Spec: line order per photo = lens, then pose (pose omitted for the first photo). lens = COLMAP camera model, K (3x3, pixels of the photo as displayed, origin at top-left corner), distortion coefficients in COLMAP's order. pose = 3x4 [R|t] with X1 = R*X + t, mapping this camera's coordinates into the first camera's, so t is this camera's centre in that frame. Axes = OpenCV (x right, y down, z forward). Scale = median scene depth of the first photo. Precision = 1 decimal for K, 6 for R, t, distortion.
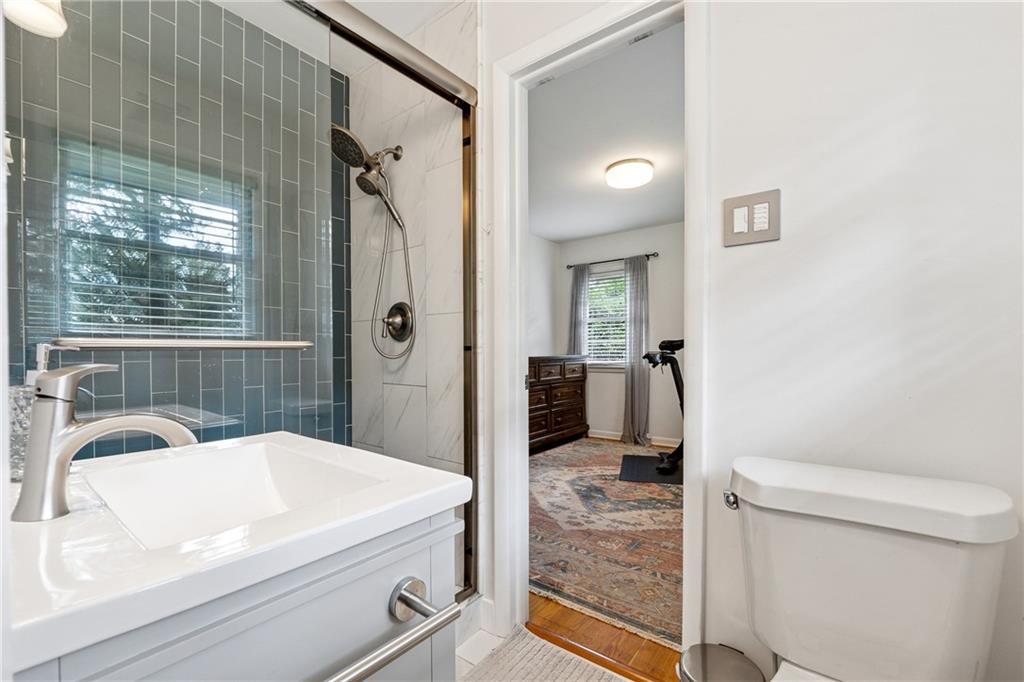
lens RADIAL K [[431.0, 0, 503.6], [0, 431.0, 349.9], [0, 0, 1]] dist [-0.008563, -0.000581]
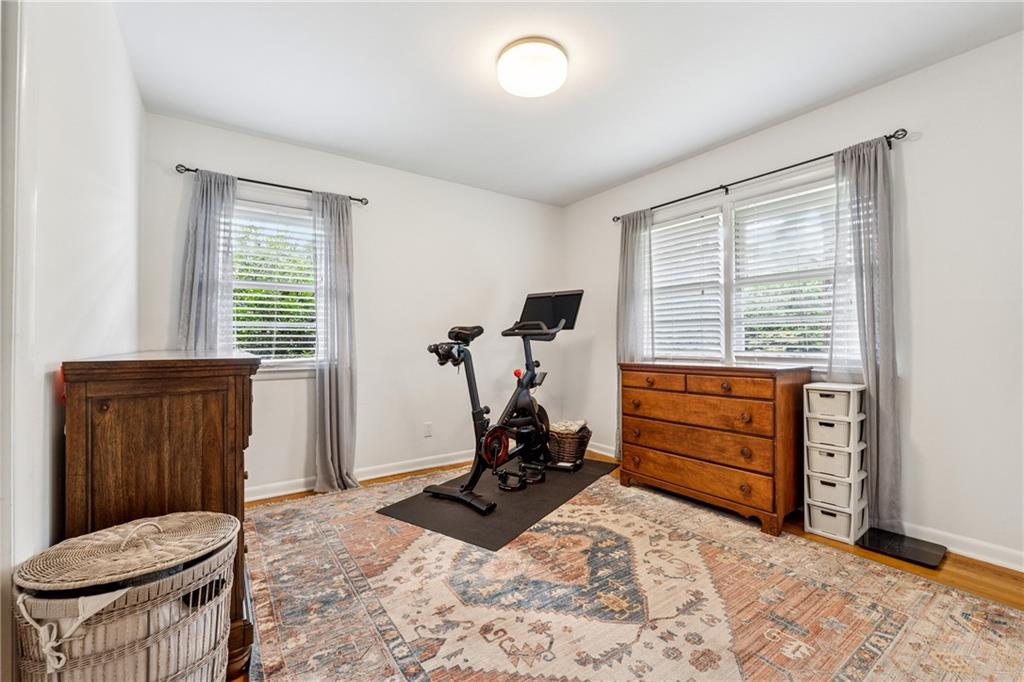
lens RADIAL K [[431.0, 0, 509.4], [0, 431.0, 334.9], [0, 0, 1]] dist [-0.008563, -0.000581]
pose [[0.288834, 0.013381, 0.957286, -0.323618], [-0.001273, 0.999907, -0.013592, 0.000962], [-0.957378, 0.002707, 0.288824, 0.814107]]
